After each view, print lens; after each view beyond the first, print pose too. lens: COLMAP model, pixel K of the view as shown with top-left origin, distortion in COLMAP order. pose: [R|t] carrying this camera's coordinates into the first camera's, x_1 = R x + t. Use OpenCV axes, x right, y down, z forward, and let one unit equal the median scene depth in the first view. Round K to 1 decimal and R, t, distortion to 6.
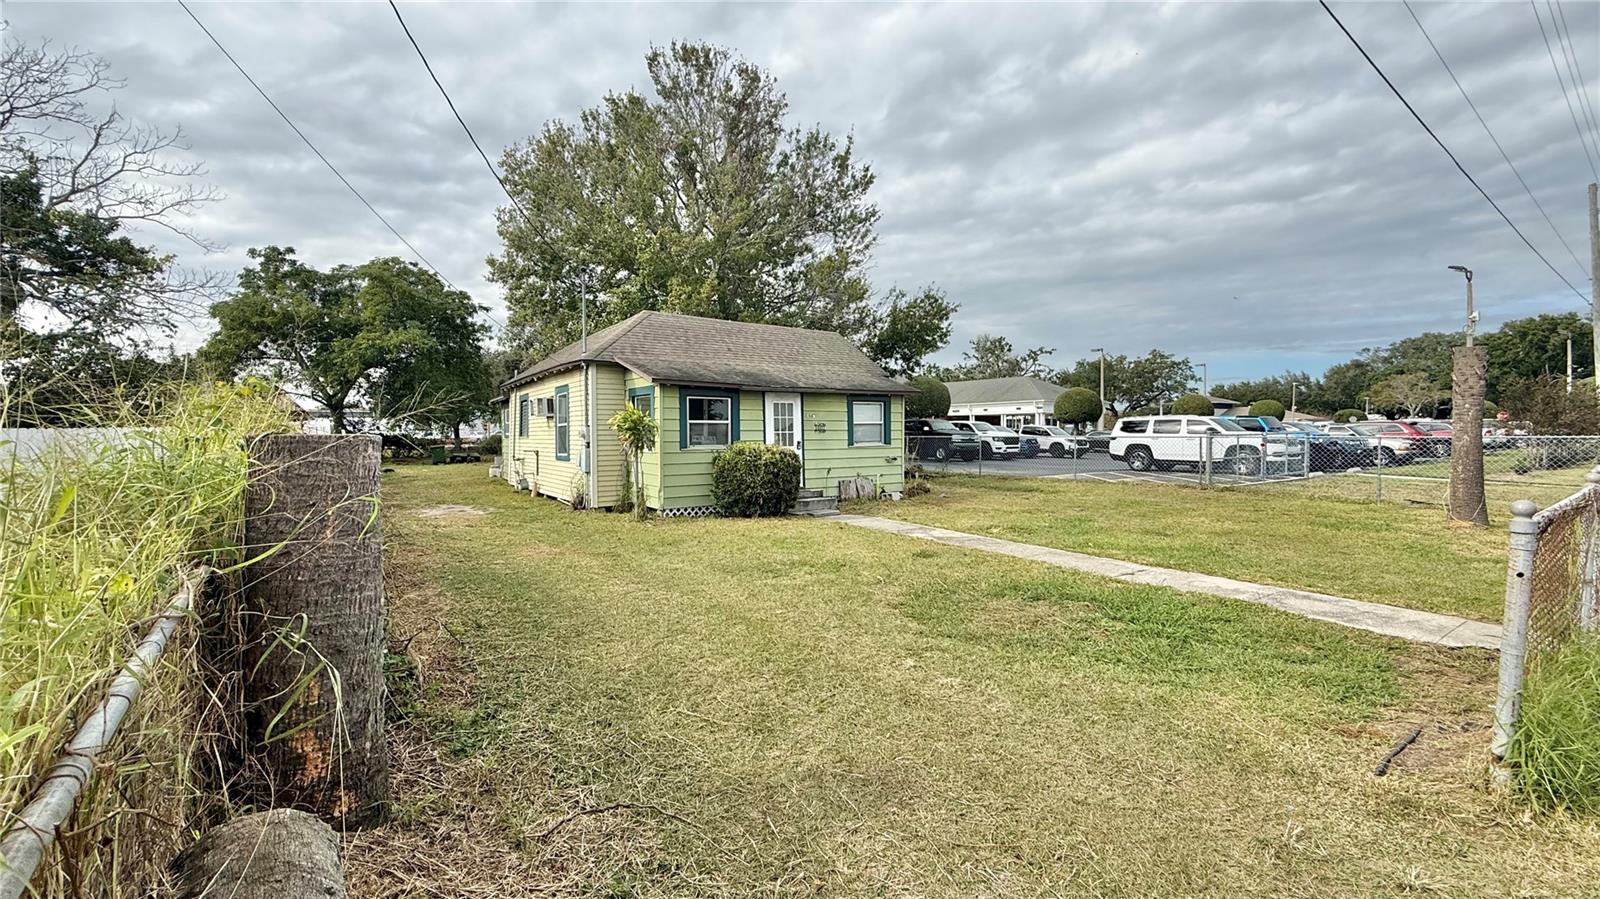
lens RADIAL K [[635.8, 0, 796.8], [0, 635.8, 455.1], [0, 0, 1]] dist [0.001675, 0.000529]
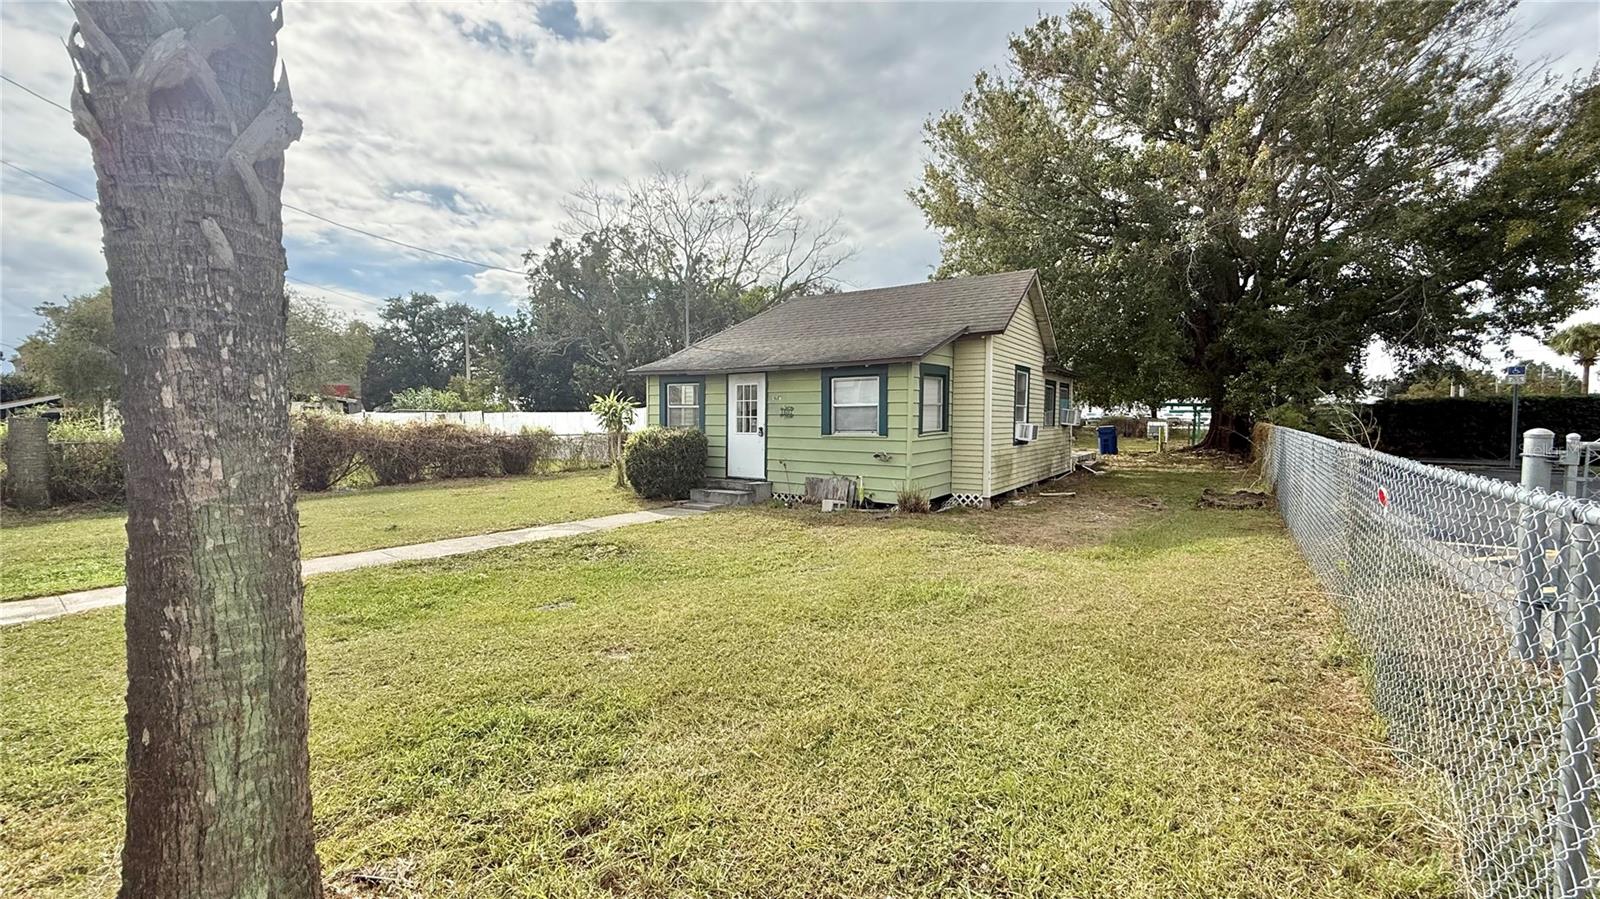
lens RADIAL K [[636.8, 0, 796.4], [0, 636.8, 452.7], [0, 0, 1]] dist [0.001799, -0.000049]
pose [[0.345486, 0.060953, -0.936442, 0.488723], [-0.034559, 0.998038, 0.052212, -0.019696], [0.937787, 0.014324, 0.346915, 0.421845]]
